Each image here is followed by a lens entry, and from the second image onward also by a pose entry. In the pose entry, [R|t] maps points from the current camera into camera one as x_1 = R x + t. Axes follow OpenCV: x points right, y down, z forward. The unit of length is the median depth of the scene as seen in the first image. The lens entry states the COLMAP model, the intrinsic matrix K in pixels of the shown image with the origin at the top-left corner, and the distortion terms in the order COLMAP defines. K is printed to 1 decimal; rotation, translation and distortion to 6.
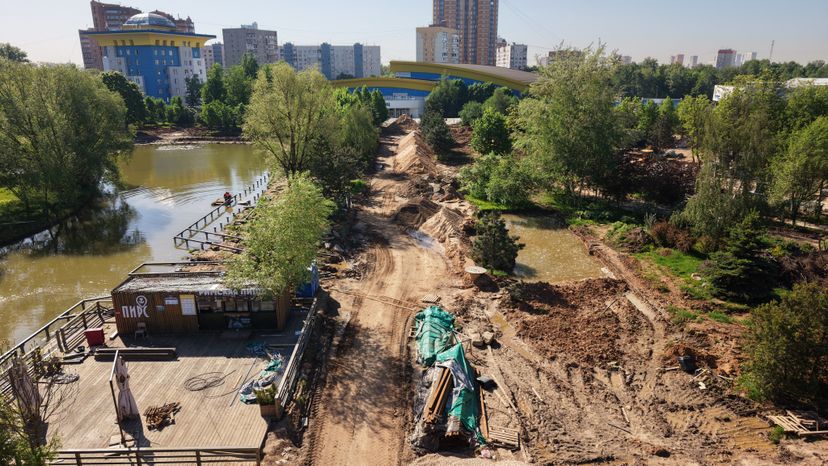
lens RADIAL K [[548.7, 0, 408.4], [0, 548.7, 232.3], [0, 0, 1]] dist [0.054935, -0.043214]
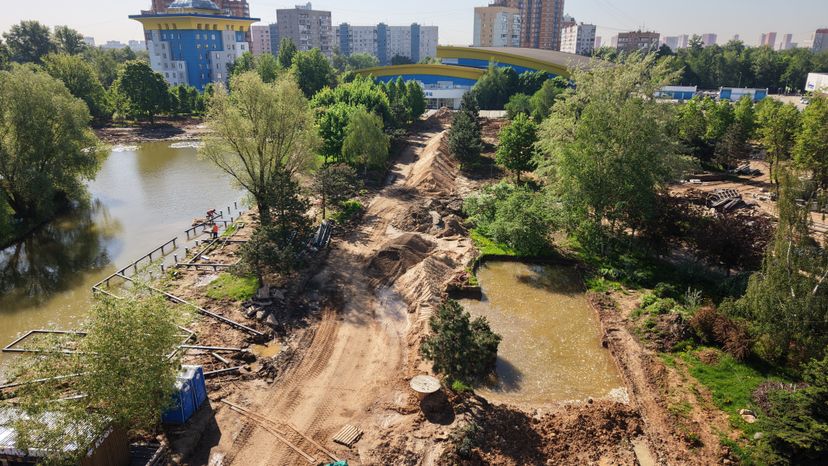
lens RADIAL K [[548.7, 0, 408.4], [0, 548.7, 232.3], [0, 0, 1]] dist [0.054935, -0.043214]
pose [[0.993352, 0.041696, -0.107298, 0.067339], [-0.037744, 0.998541, 0.038604, -0.062041], [0.108751, -0.034298, 0.993477, 0.112758]]
